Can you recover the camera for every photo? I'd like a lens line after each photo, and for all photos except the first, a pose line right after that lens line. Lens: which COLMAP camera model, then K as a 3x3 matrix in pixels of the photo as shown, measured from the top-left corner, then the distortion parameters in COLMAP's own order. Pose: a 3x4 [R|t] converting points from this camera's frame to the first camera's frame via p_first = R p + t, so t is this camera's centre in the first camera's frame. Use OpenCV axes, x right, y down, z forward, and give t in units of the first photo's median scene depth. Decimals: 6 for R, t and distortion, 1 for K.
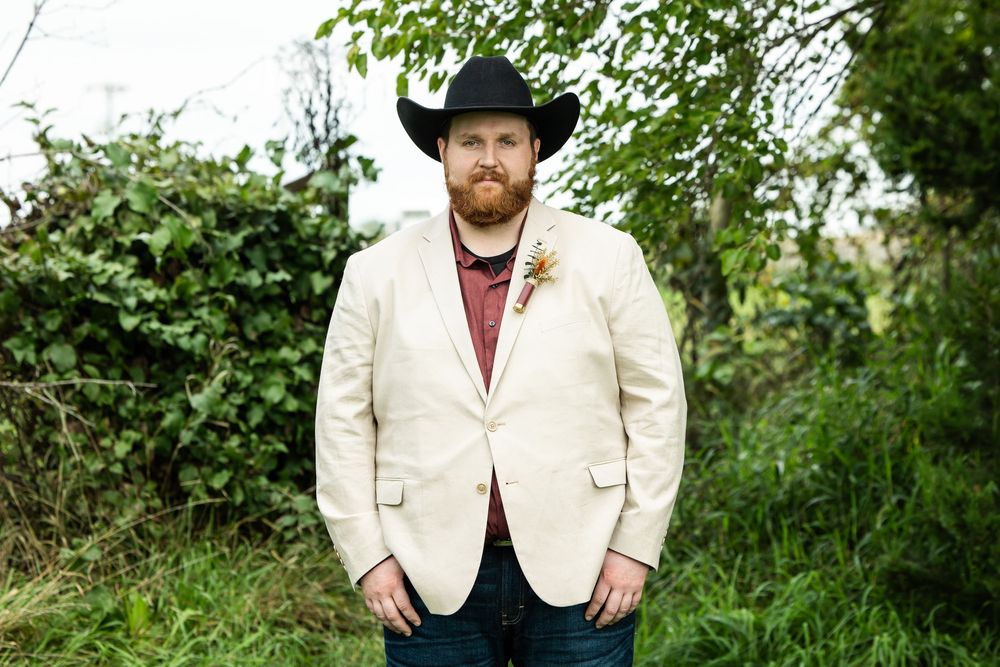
lens RADIAL K [[3732.2, 0, 500.0], [0, 3732.2, 333.5], [0, 0, 1]] dist [0.494003, 2.388119]
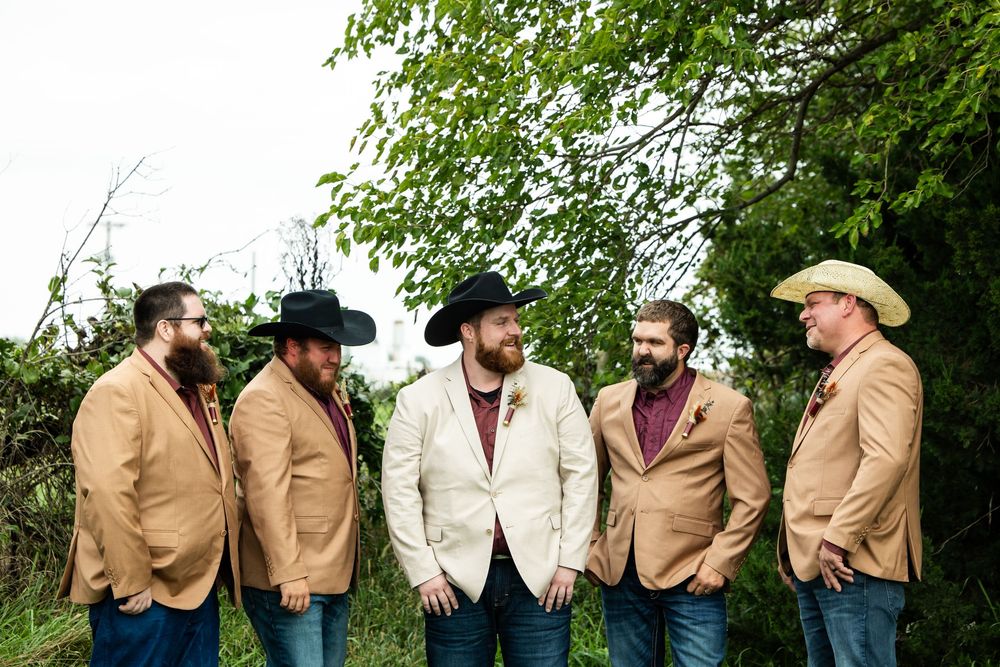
lens RADIAL K [[3475.2, 0, 500.0], [0, 3475.2, 333.5], [0, 0, 1]] dist [0.338501, -0.389205]
pose [[0.999105, 0.037612, 0.019363, -0.002884], [-0.036976, 0.998796, -0.032251, 0.000879], [-0.020553, 0.031506, 0.999292, -0.274951]]
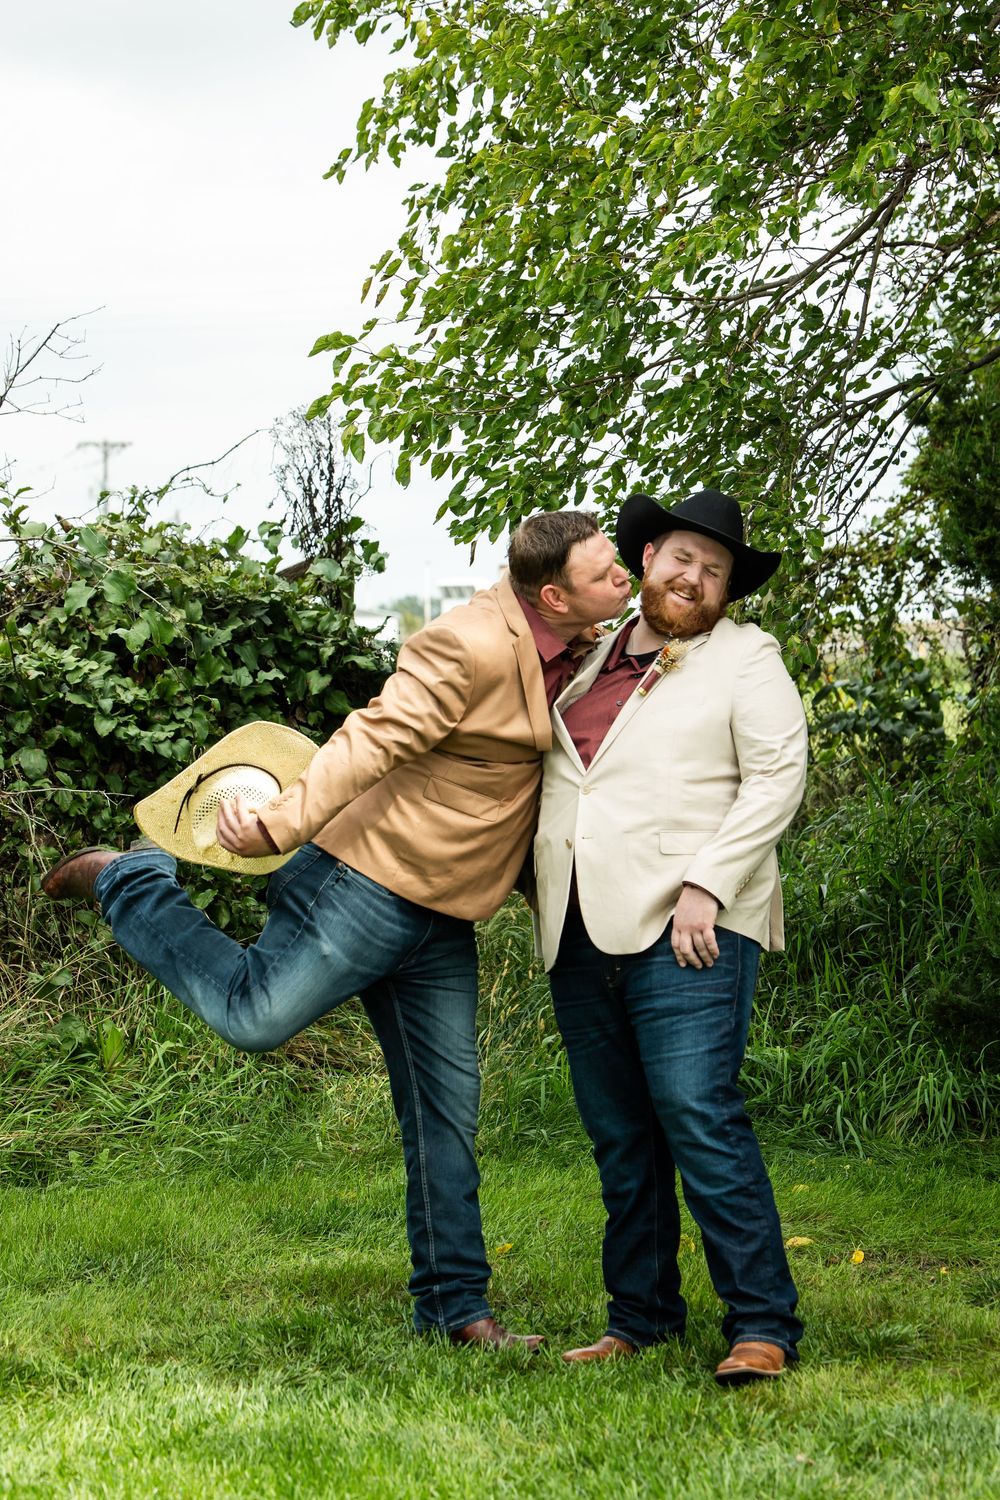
lens RADIAL K [[4498.8, 0, 537.9], [0, 4498.8, 729.7], [0, 0, 1]] dist [0.067347, 1.141259]
pose [[0.999930, 0.007629, -0.009015, 0.015726], [-0.007626, 0.999971, 0.000447, -0.003155], [0.009018, -0.000378, 0.999959, -0.088383]]
